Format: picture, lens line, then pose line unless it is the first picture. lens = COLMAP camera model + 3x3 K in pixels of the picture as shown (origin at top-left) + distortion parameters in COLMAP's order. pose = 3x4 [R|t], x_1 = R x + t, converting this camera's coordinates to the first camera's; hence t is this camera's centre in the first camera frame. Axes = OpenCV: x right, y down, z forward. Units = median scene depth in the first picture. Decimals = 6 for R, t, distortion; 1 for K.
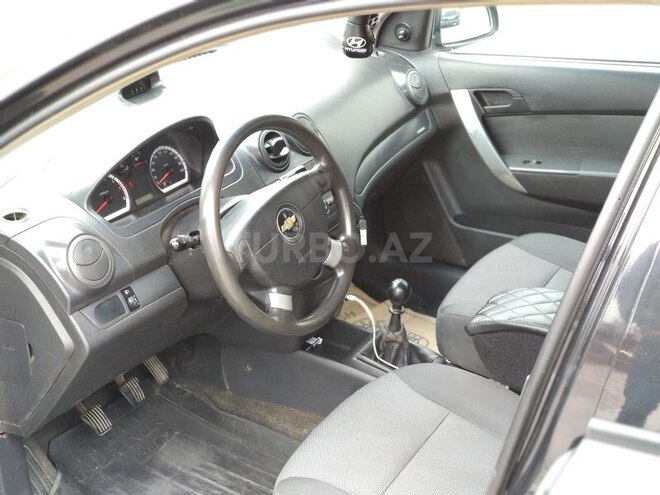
lens RADIAL K [[1000.4, 0, 329.1], [0, 1000.4, 247.2], [0, 0, 1]] dist [0.103084, 0.000000]
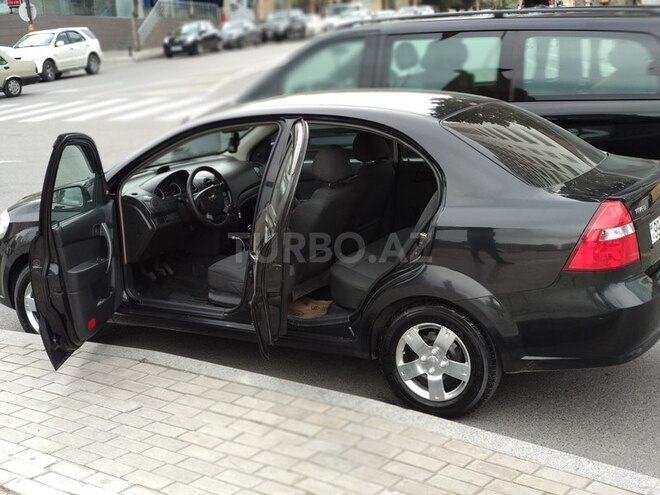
lens RADIAL K [[1000.4, 0, 330.4], [0, 1000.4, 248.0], [0, 0, 1]] dist [0.103084, 0.000000]
pose [[0.997960, -0.028660, 0.057043, 0.168207], [0.038535, 0.982844, -0.180370, 0.806536], [-0.050895, 0.182200, 0.981943, -2.438828]]
